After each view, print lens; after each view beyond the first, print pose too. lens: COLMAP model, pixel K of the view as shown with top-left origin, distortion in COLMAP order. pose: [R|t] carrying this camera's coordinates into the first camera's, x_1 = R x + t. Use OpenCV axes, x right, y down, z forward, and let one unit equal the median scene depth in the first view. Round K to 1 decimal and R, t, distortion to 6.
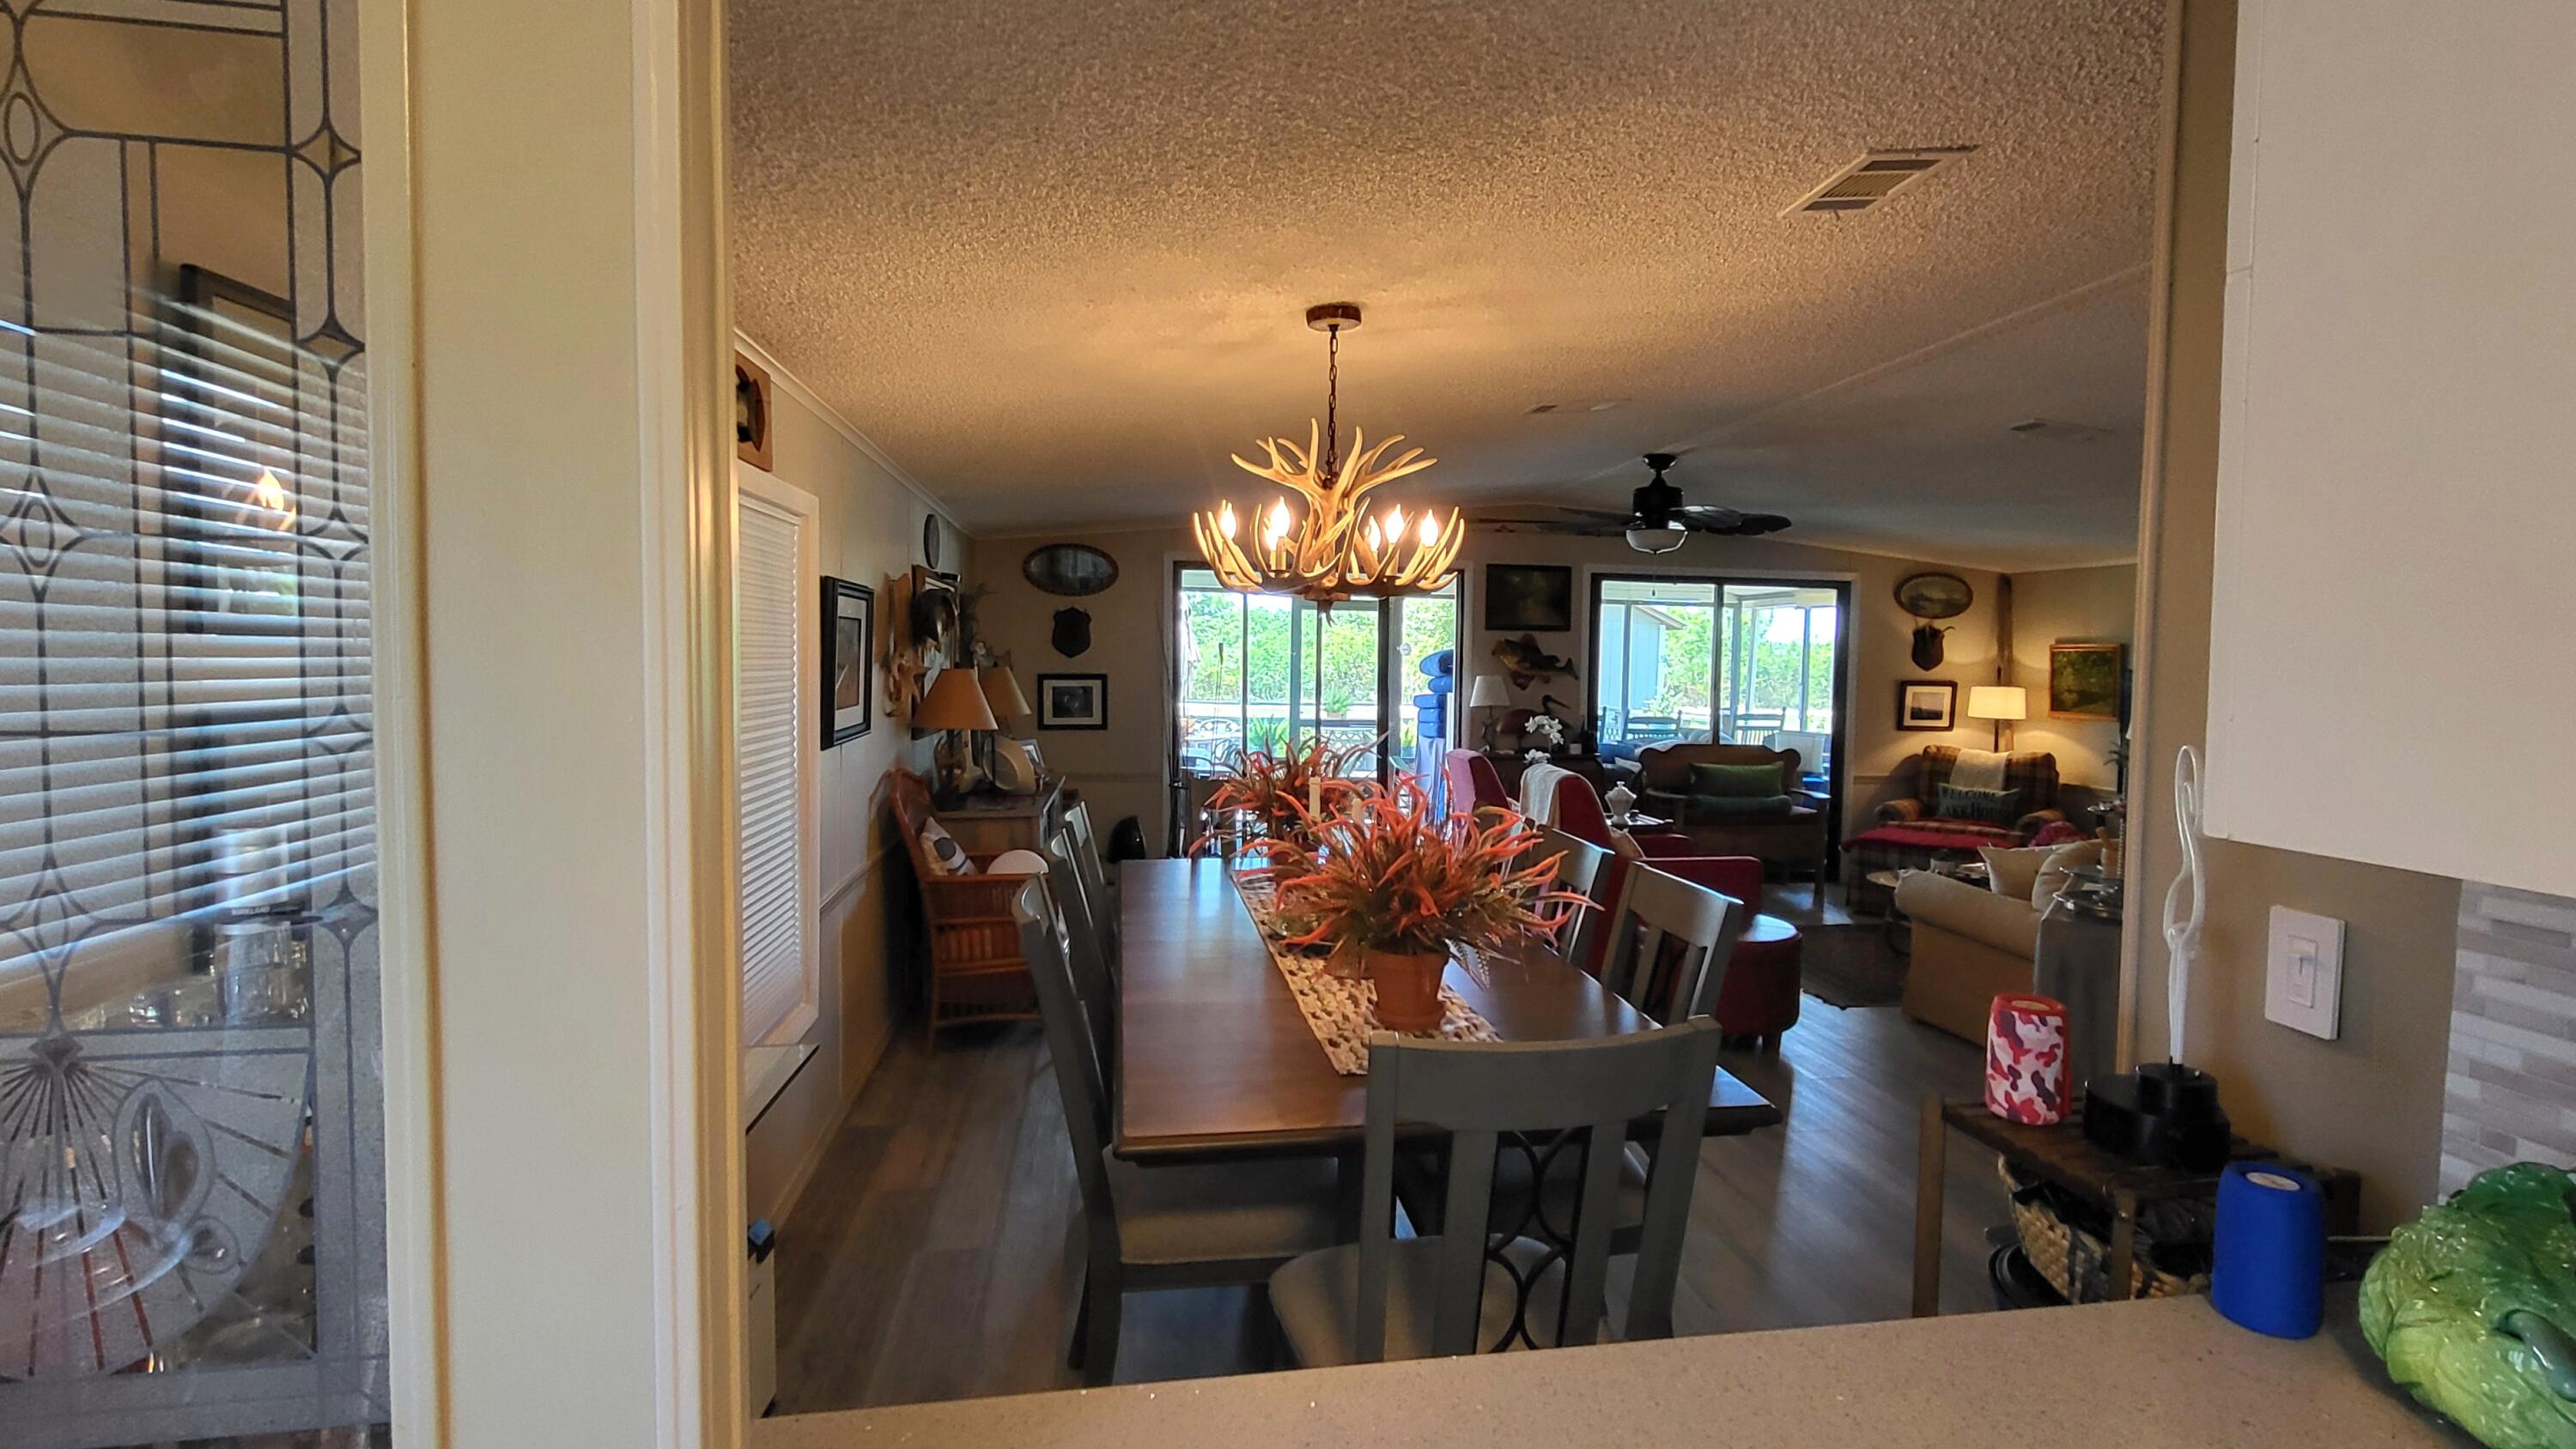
lens RADIAL K [[1193.8, 0, 1304.3], [0, 1193.8, 723.6], [0, 0, 1]] dist [0.000788, -0.000386]
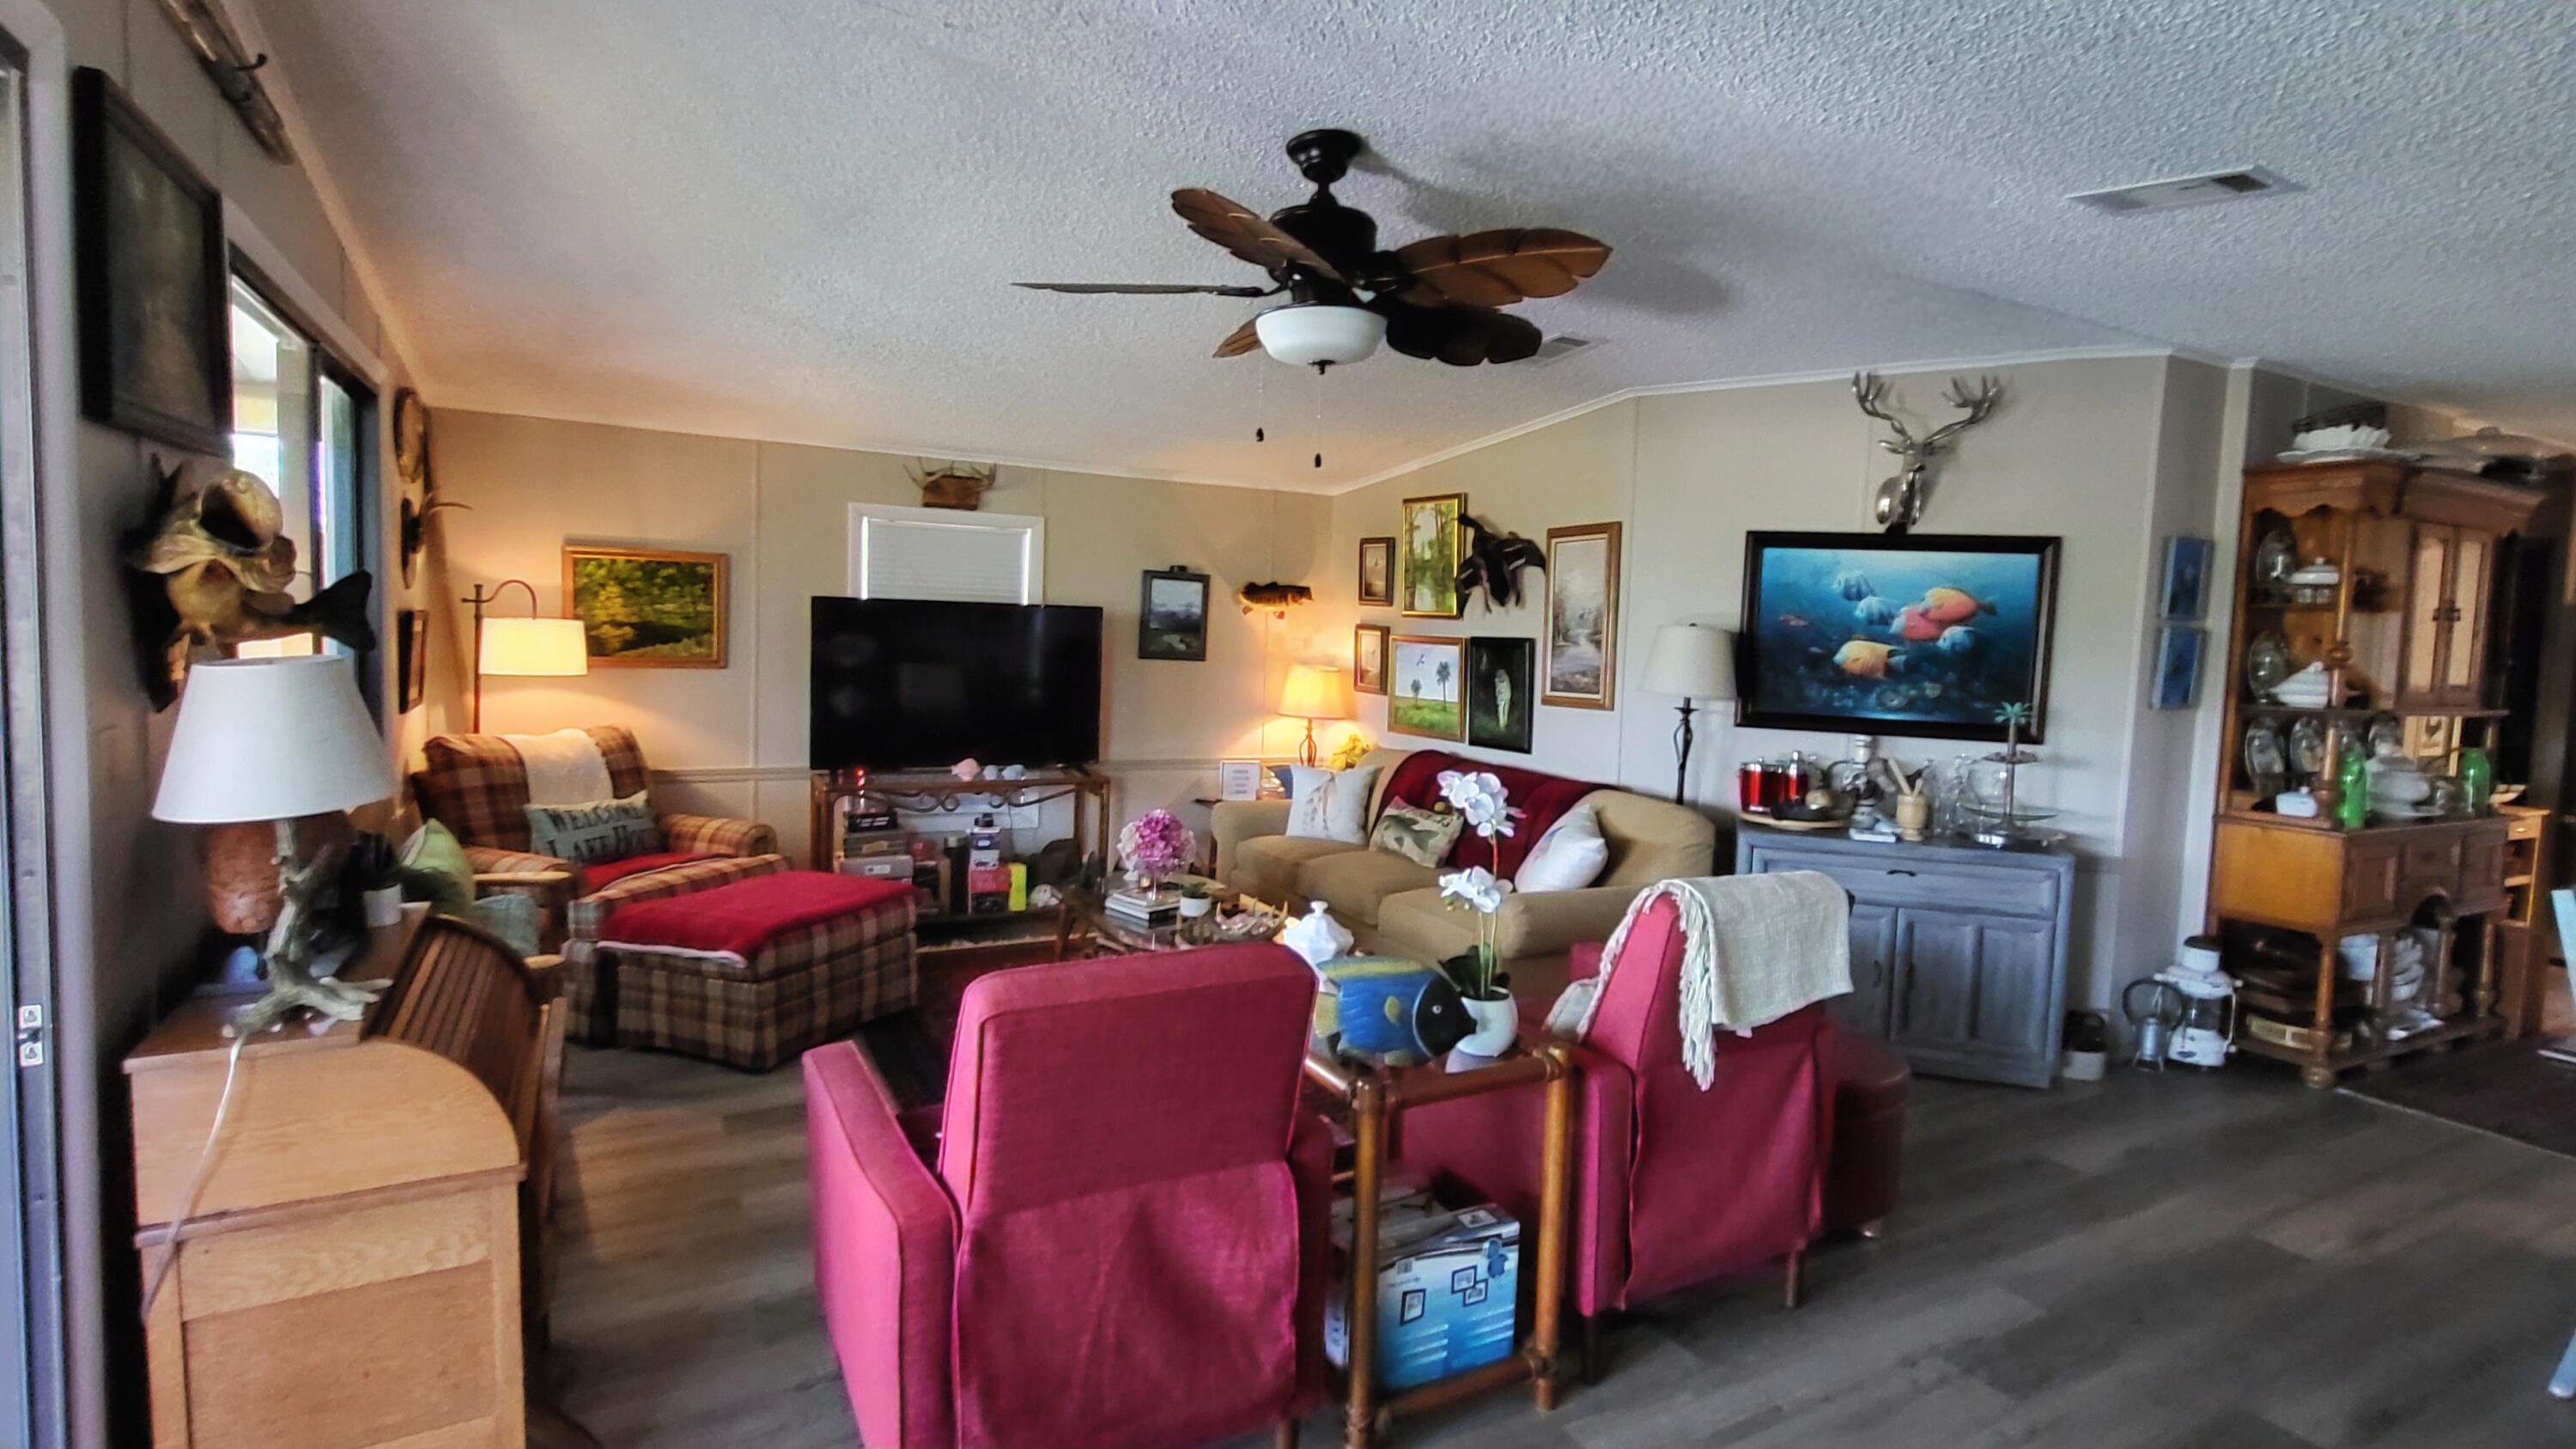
lens RADIAL K [[1222.1, 0, 1299.7], [0, 1222.1, 715.1], [0, 0, 1]] dist [-0.000488, -0.000031]
pose [[-0.374421, -0.102275, 0.921601, -0.086684], [0.007463, 0.993534, 0.113290, -0.048721], [-0.927229, 0.049296, -0.371237, 0.895181]]
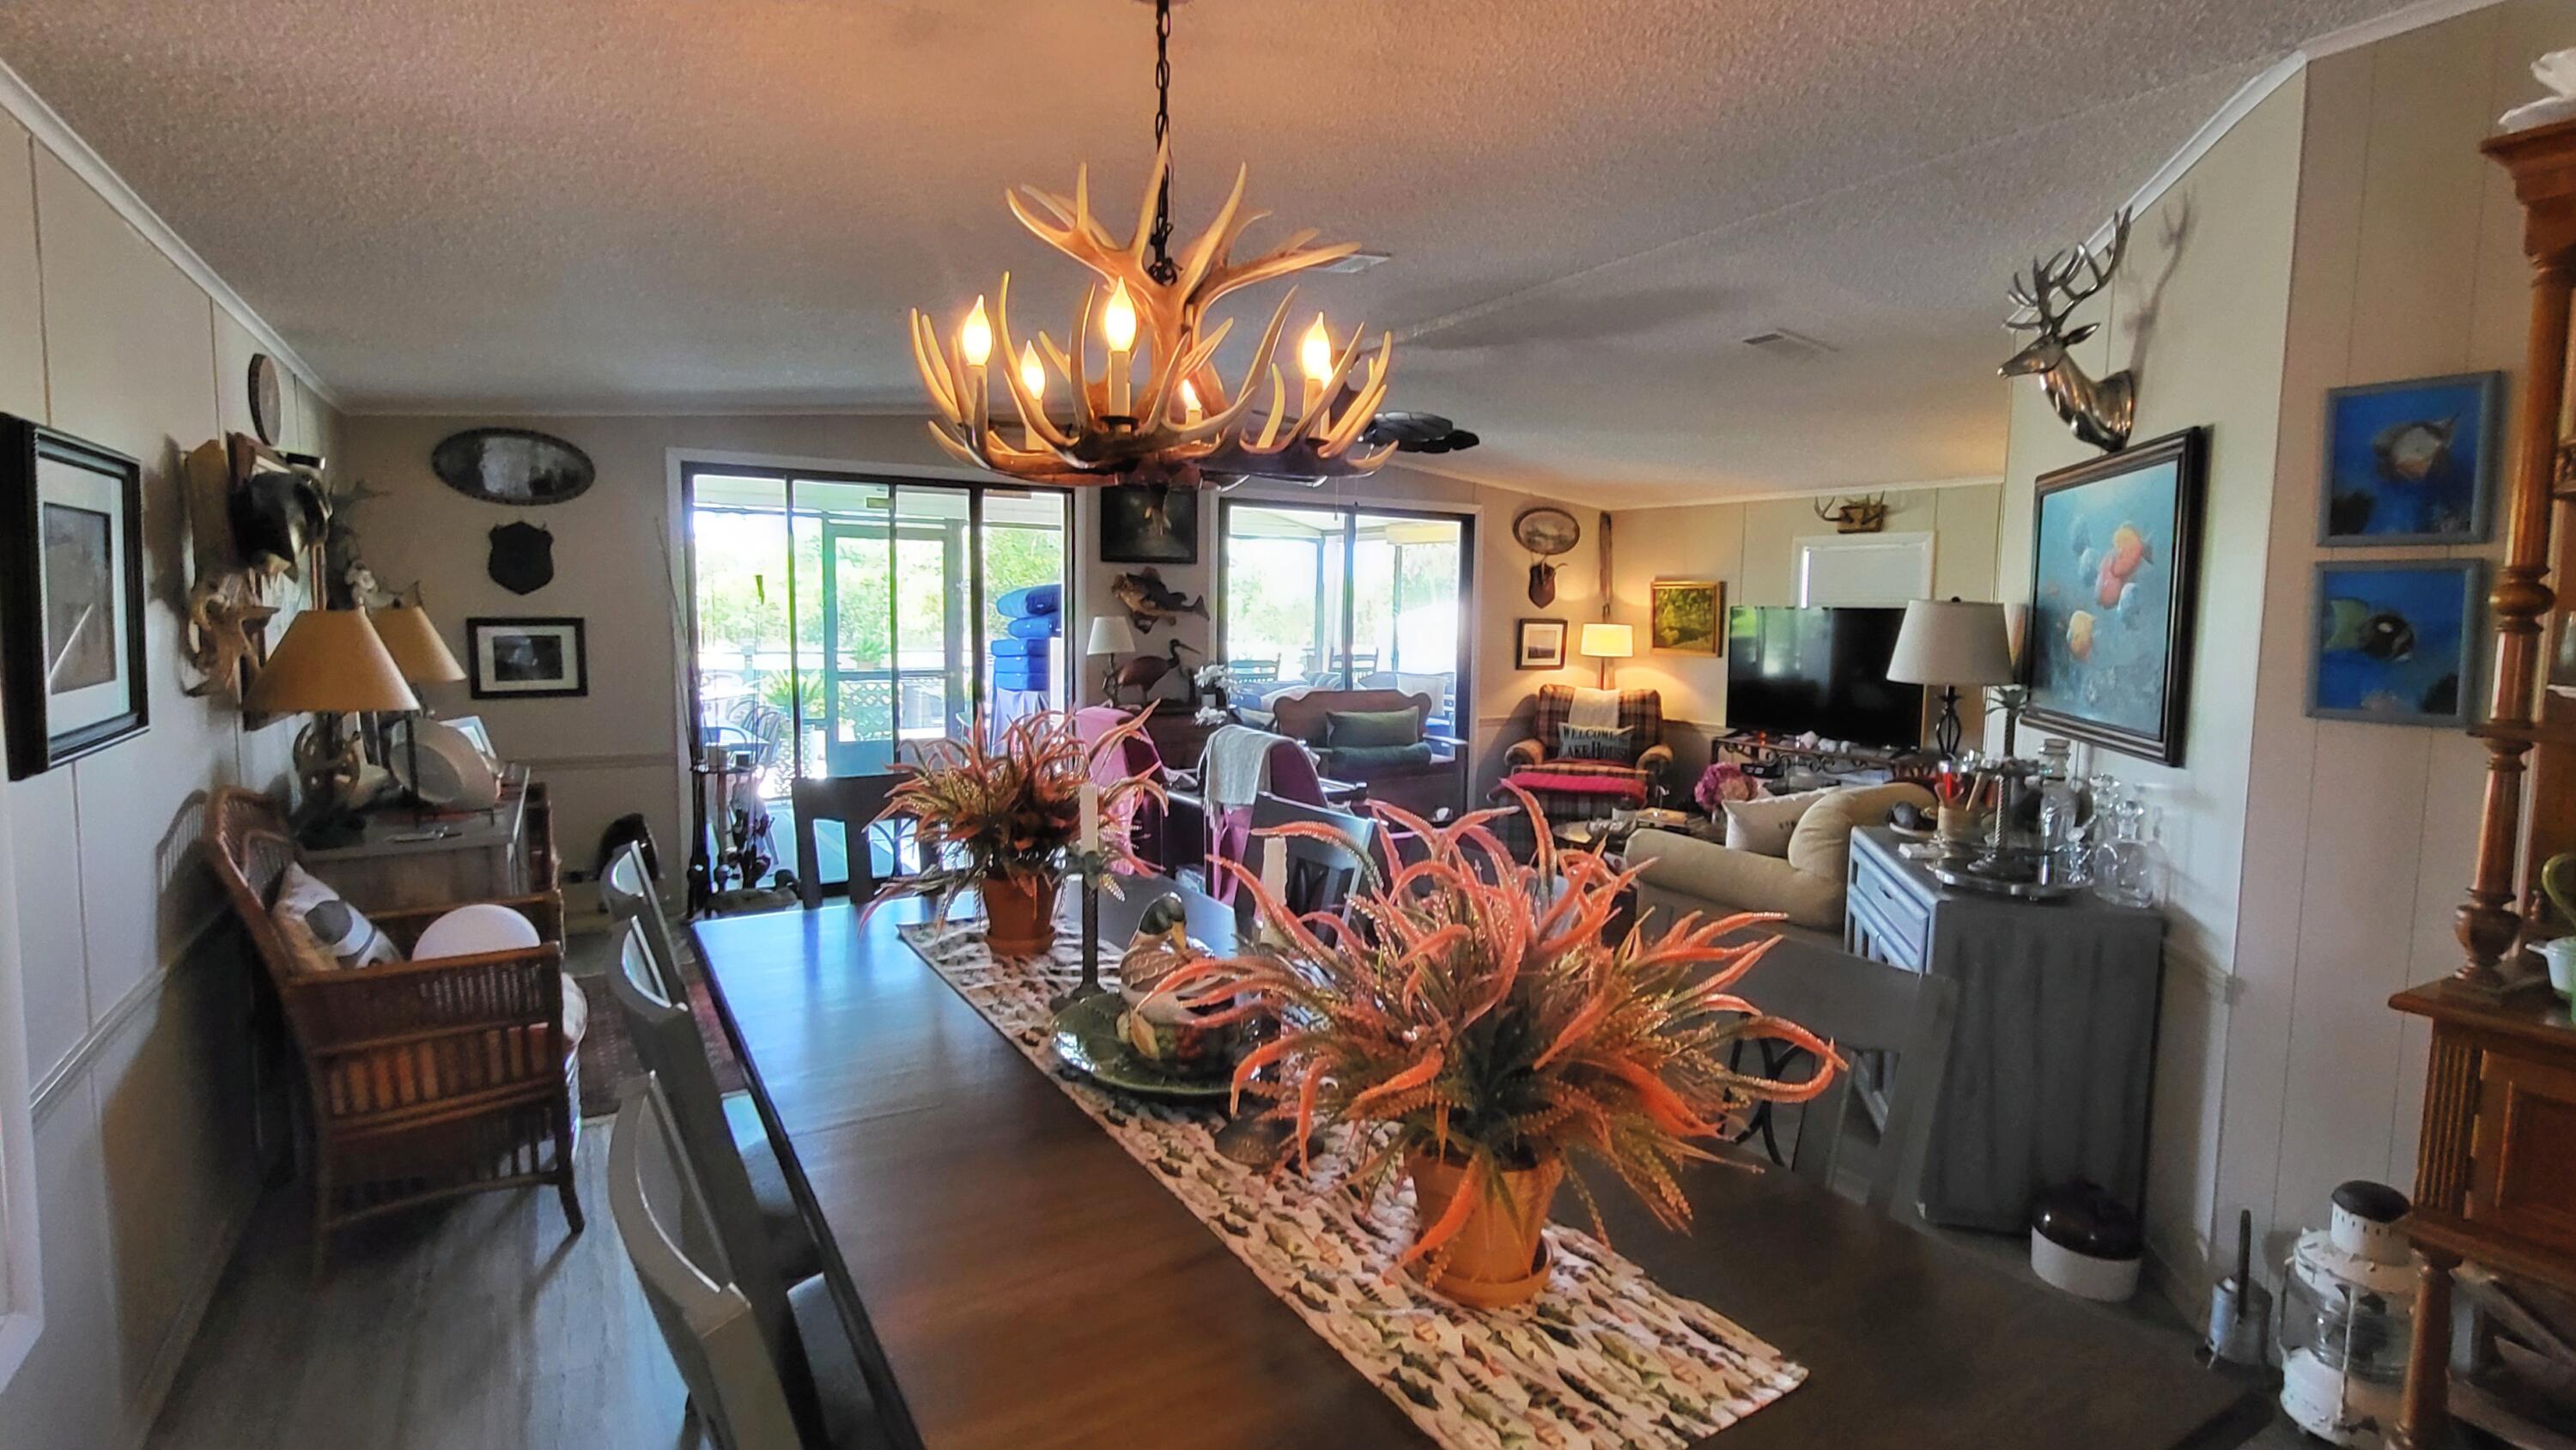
lens RADIAL K [[1193.8, 0, 1278.8], [0, 1193.8, 715.8], [0, 0, 1]] dist [0.000788, -0.000386]
pose [[0.920702, -0.038819, 0.388331, -0.063563], [0.022182, 0.998637, 0.047237, -0.007817], [-0.389636, -0.034877, 0.920308, 0.188330]]
